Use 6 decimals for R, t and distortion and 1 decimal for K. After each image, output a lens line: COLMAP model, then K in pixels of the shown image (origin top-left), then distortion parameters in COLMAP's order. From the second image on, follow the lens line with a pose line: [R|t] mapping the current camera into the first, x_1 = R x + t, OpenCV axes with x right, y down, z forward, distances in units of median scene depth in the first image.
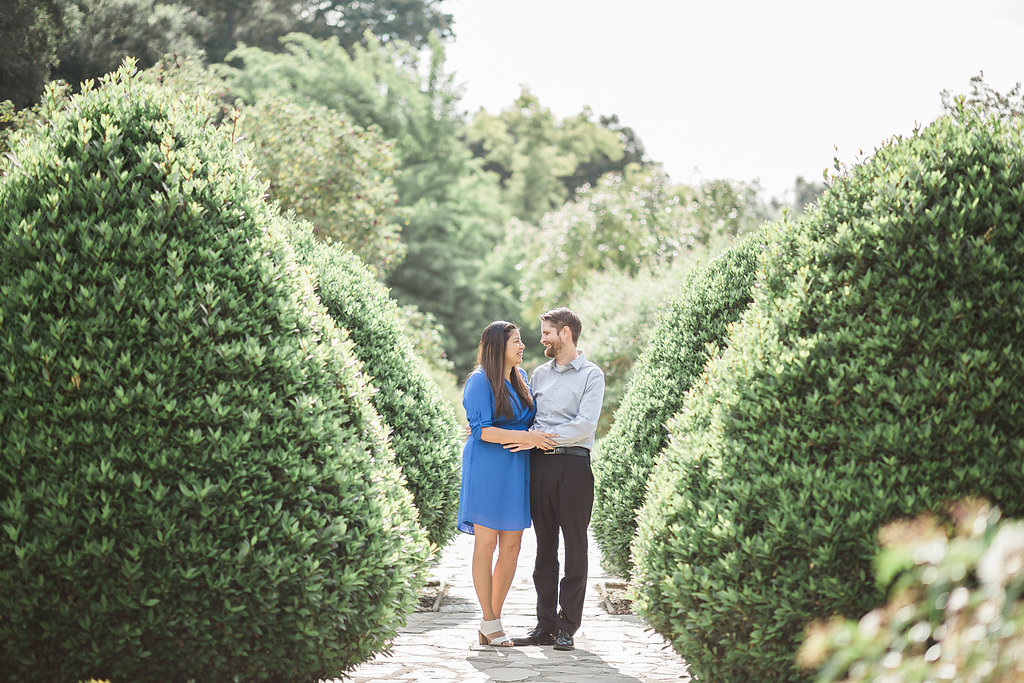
lens RADIAL K [[2641.4, 0, 435.5], [0, 2641.4, 342.1], [0, 0, 1]] dist [-0.018515, 0.599559]
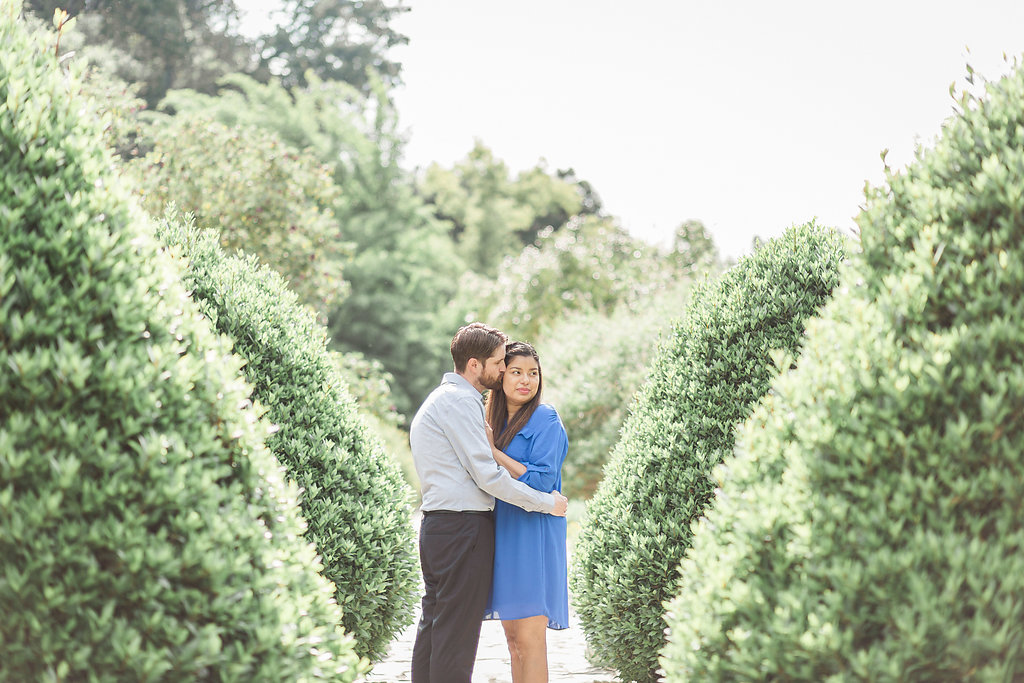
lens RADIAL K [[2641.4, 0, 435.5], [0, 2641.4, 342.1], [0, 0, 1]] dist [-0.018515, 0.599559]
pose [[0.999778, -0.012051, 0.017268, 0.004412], [0.012481, 0.999610, -0.024989, 0.009013], [-0.016960, 0.025199, 0.999539, 0.222377]]
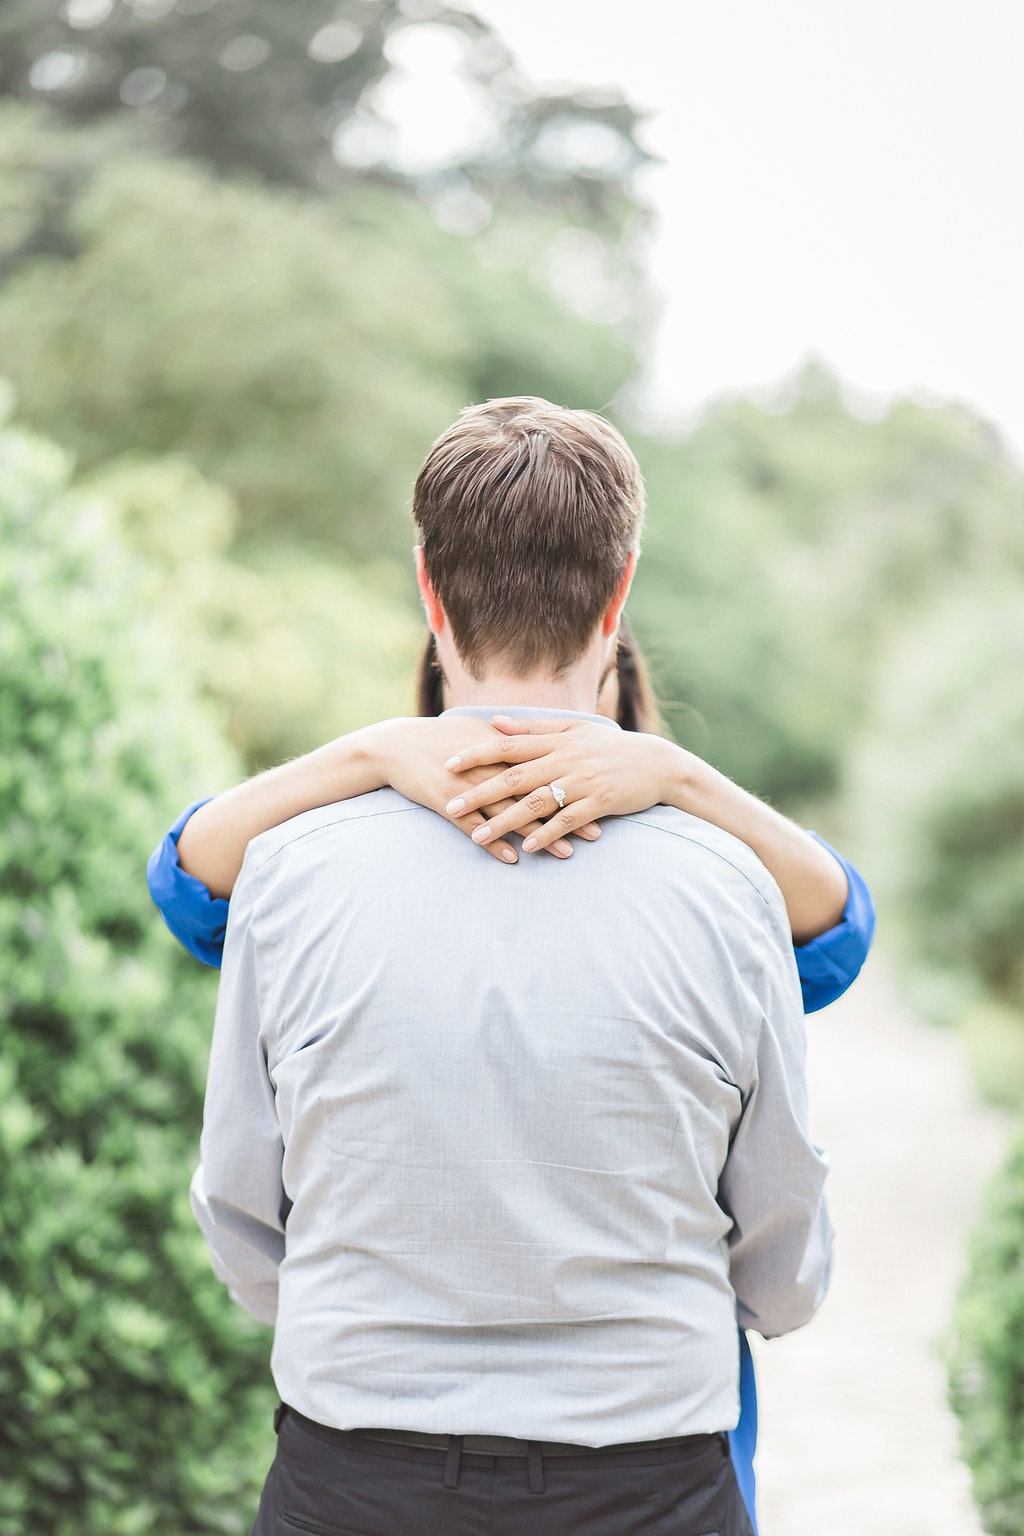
lens RADIAL K [[3962.1, 0, 512.0], [0, 3962.1, 768.0], [0, 0, 1]] dist [-0.018515, 0.599559]
pose [[0.999004, -0.009177, -0.043658, 0.035743], [0.009042, 0.999954, -0.003291, 0.005103], [0.043686, 0.002893, 0.999041, 0.662735]]
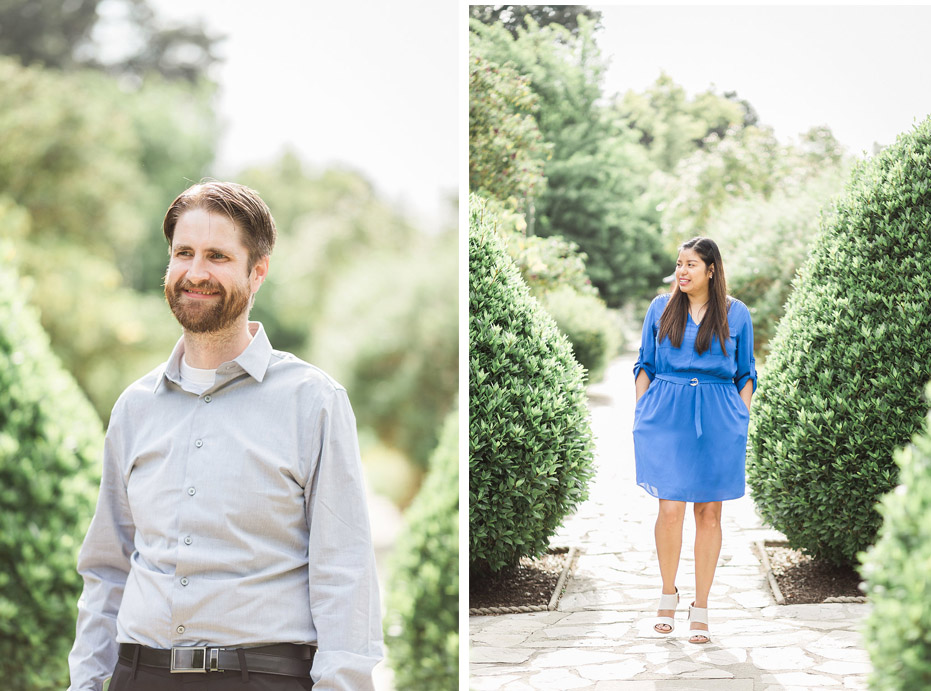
lens RADIAL K [[1940.9, 0, 611.6], [0, 1940.9, 345.3], [0, 0, 1]] dist [-0.063806, 0.131652]
pose [[0.999258, -0.038488, 0.001465, 0.018896], [0.038411, 0.998627, 0.035606, 0.004996], [-0.002833, -0.035524, 0.999365, 0.422213]]
